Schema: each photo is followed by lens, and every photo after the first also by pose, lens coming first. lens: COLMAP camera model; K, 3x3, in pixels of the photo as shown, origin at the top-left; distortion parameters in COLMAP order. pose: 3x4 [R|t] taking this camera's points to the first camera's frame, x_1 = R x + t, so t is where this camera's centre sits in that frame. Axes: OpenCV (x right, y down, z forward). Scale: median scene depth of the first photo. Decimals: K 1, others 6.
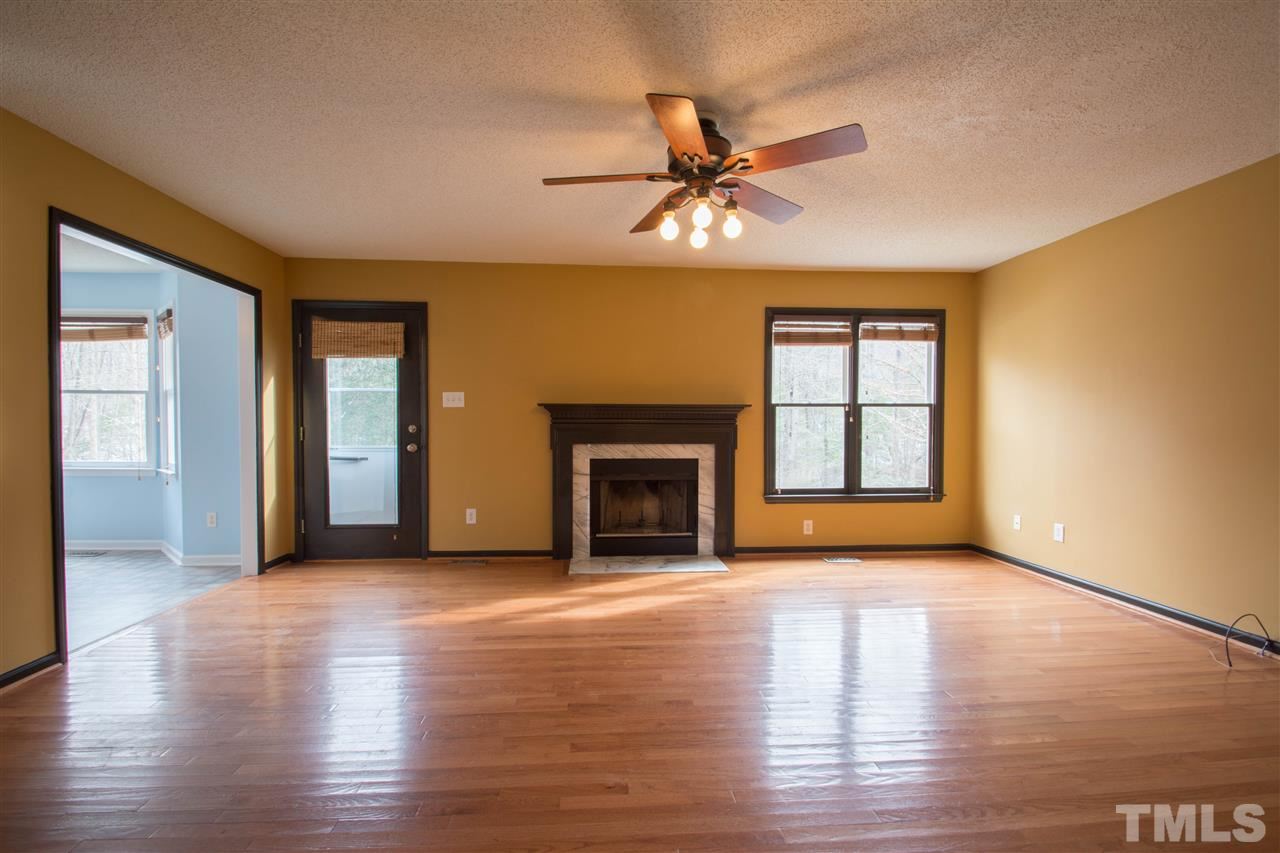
lens RADIAL K [[568.6, 0, 640.0], [0, 568.6, 435.6], [0, 0, 1]] dist [0.019170, -0.017431]
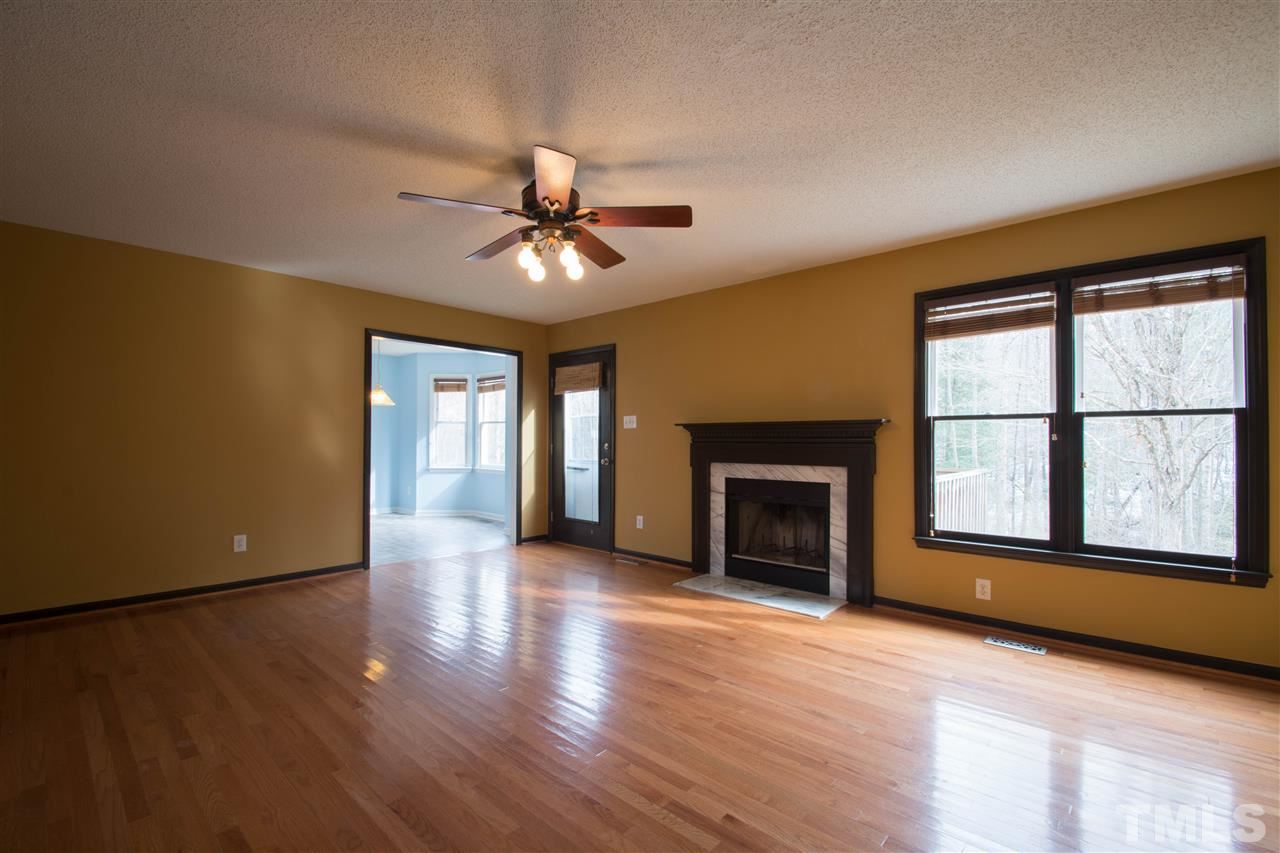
lens RADIAL K [[568.6, 0, 640.0], [0, 568.6, 435.6], [0, 0, 1]] dist [0.019170, -0.017431]
pose [[0.682134, -0.006542, -0.731198, 0.541095], [-0.017293, 0.999536, -0.025075, -0.005124], [0.731022, 0.029749, 0.681705, 0.201790]]
